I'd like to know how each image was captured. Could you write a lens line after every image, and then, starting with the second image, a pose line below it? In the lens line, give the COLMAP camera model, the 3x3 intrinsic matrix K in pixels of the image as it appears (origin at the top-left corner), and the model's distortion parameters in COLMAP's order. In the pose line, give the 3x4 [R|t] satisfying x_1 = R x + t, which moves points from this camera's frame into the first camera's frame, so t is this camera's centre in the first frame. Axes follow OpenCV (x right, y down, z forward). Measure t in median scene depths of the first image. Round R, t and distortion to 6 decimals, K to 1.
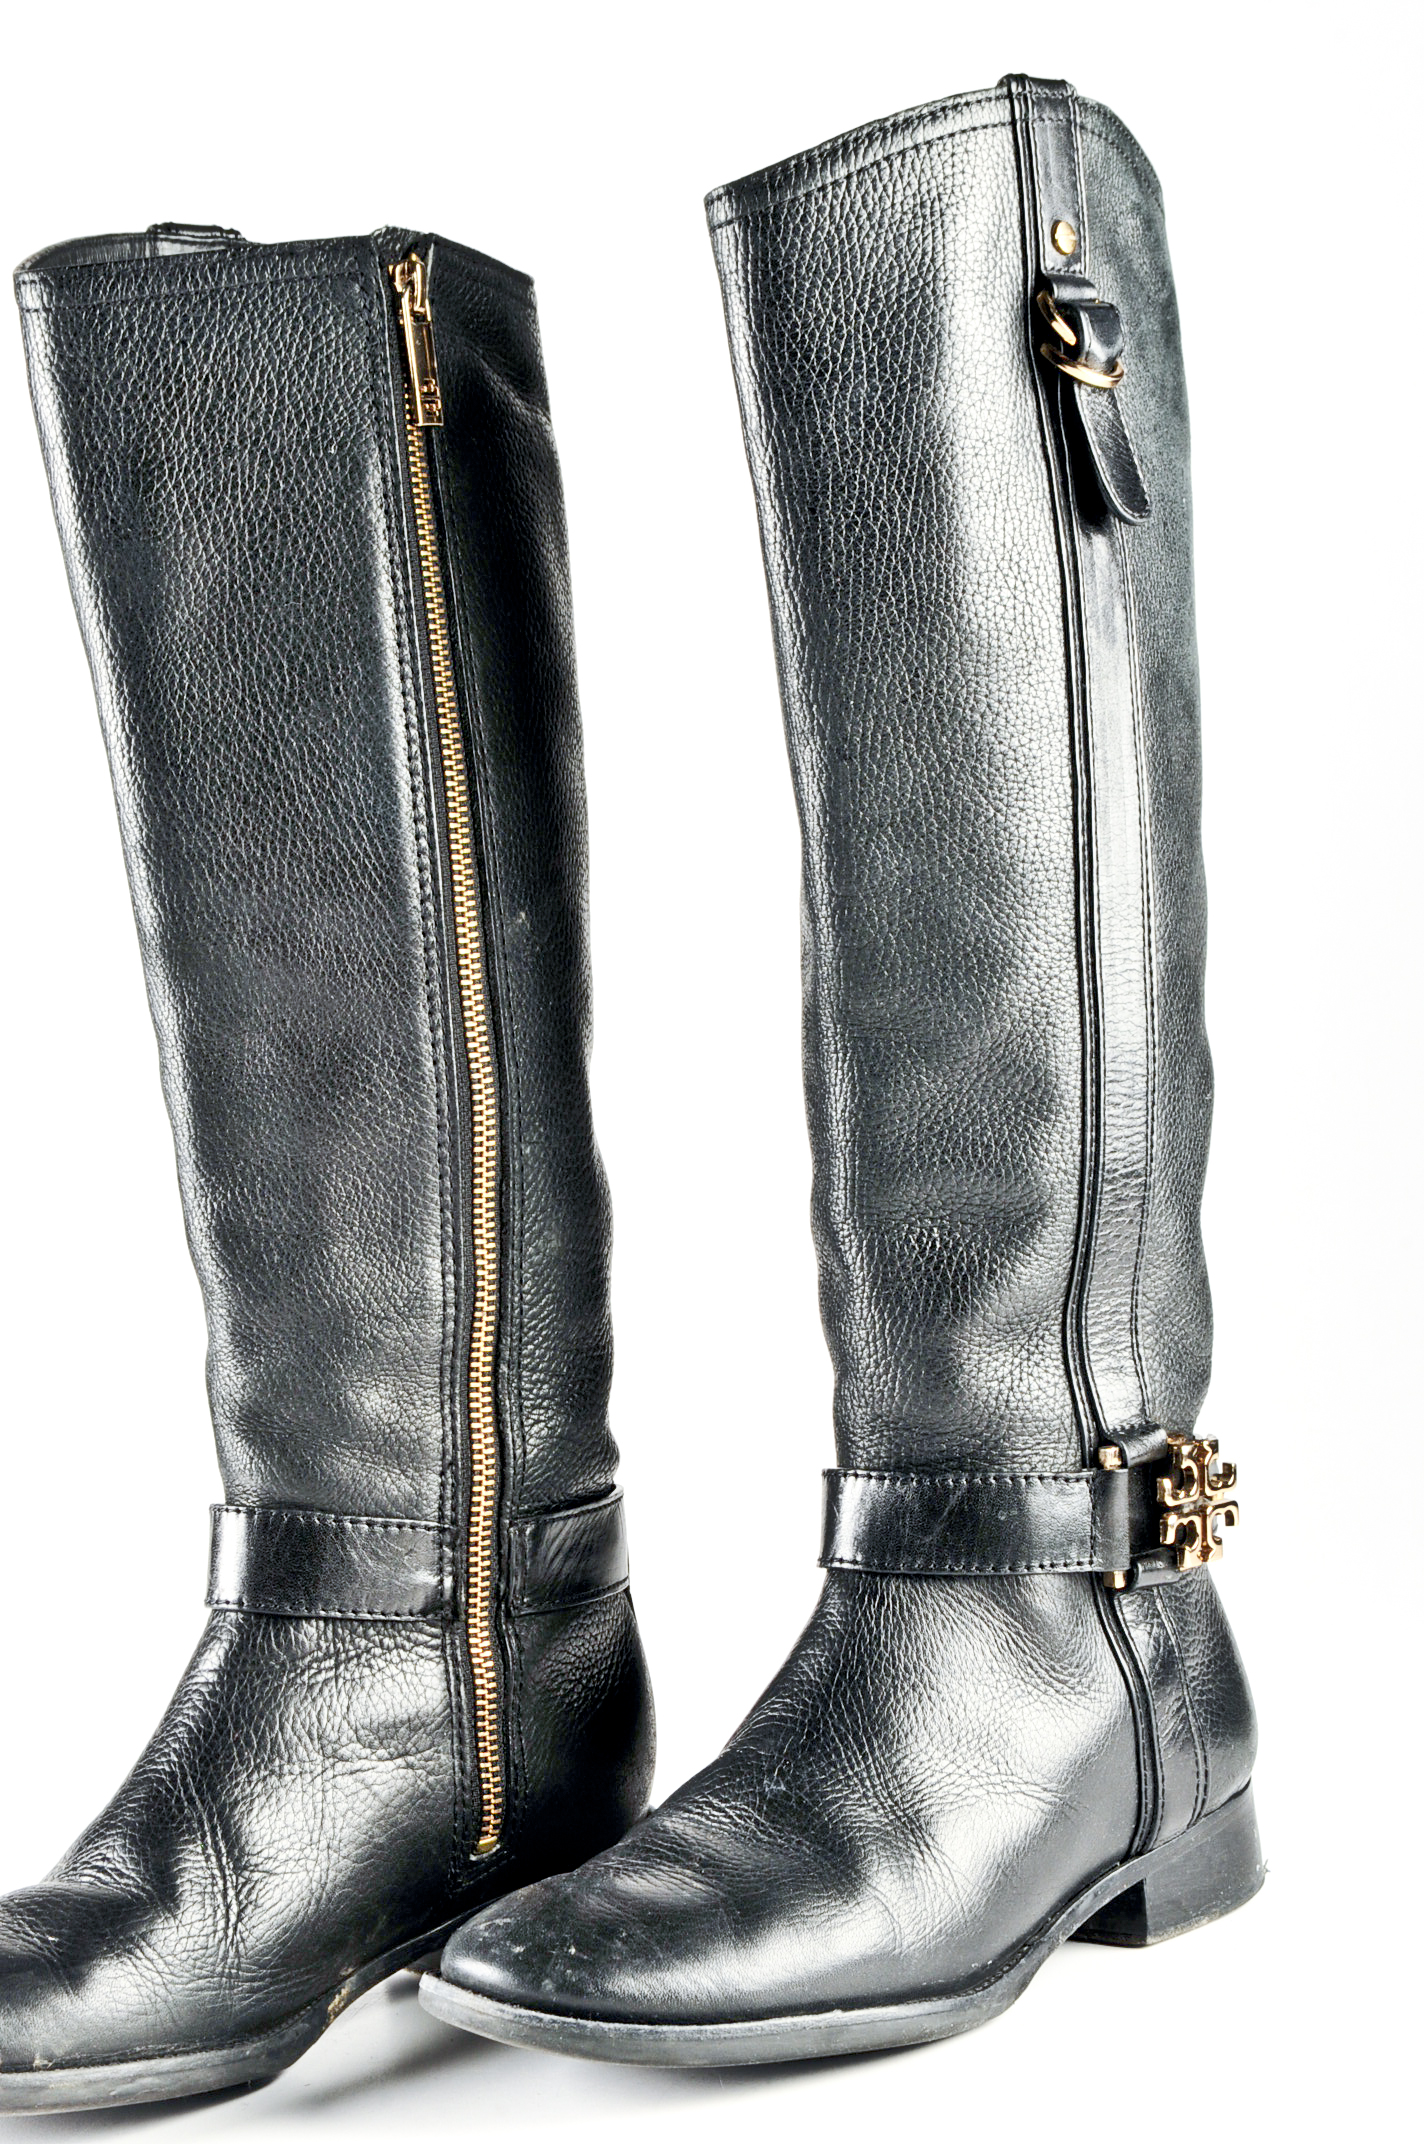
lens RADIAL K [[4285.2, 0, 708.7], [0, 4285.2, 1069.3], [0, 0, 1]] dist [0.010792, 0.000000]
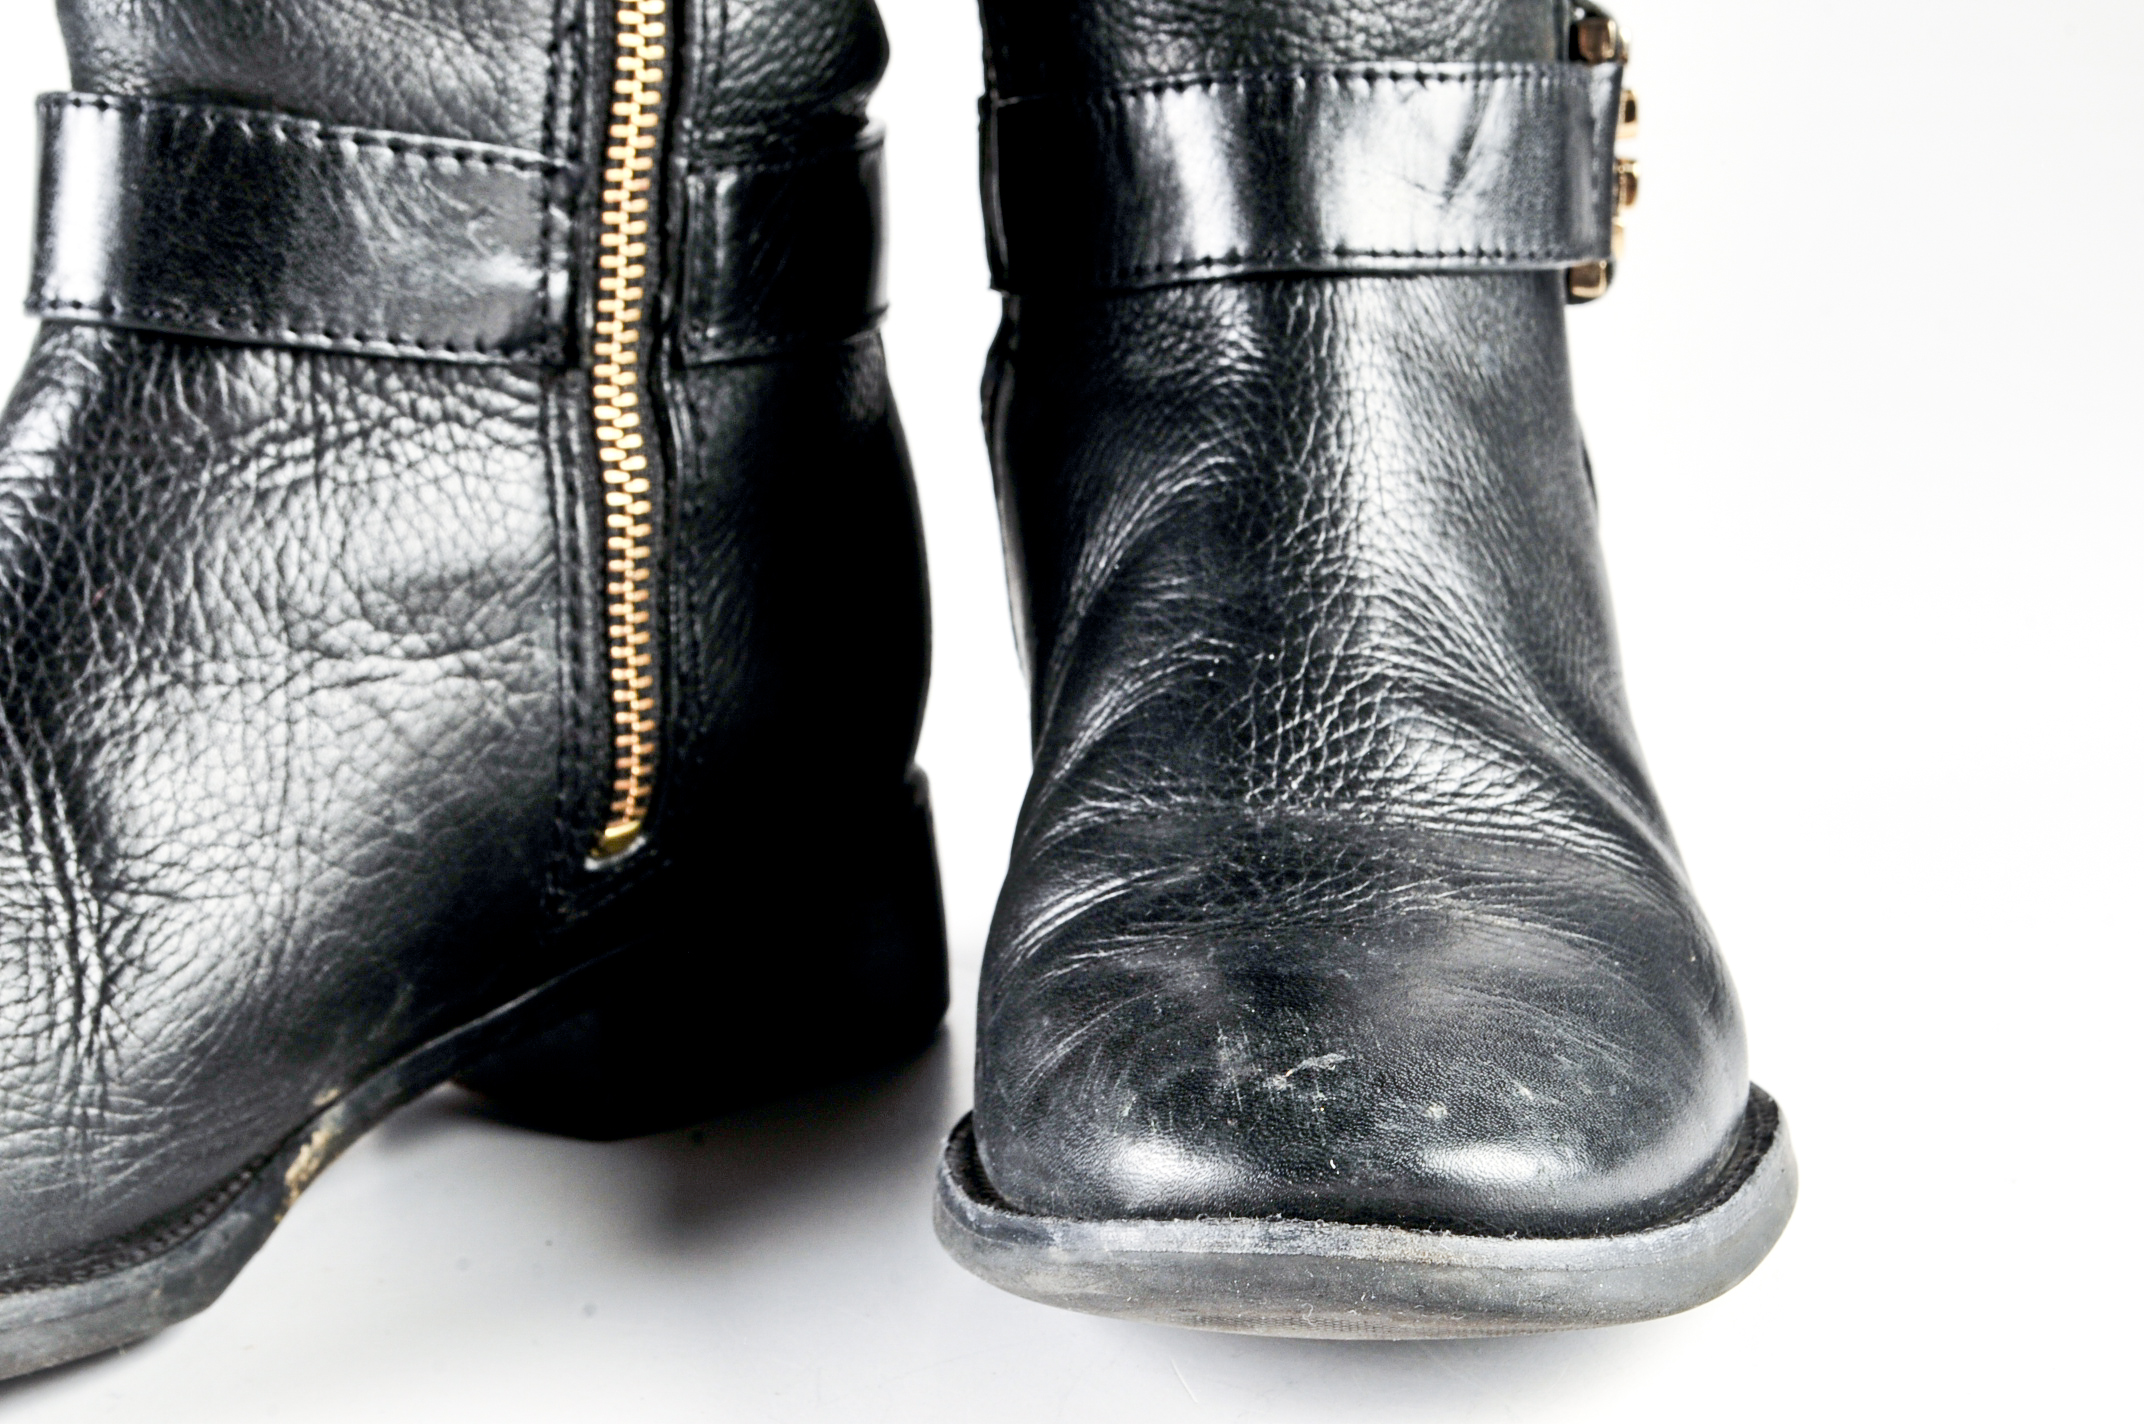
lens RADIAL K [[4627.5, 0, 1076.6], [0, 4627.5, 710.1], [0, 0, 1]] dist [0.041747, 0.000000]
pose [[0.990383, 0.026393, 0.135810, -0.072901], [-0.049183, 0.984678, 0.167303, 0.079138], [-0.129313, -0.172374, 0.976507, 0.499095]]
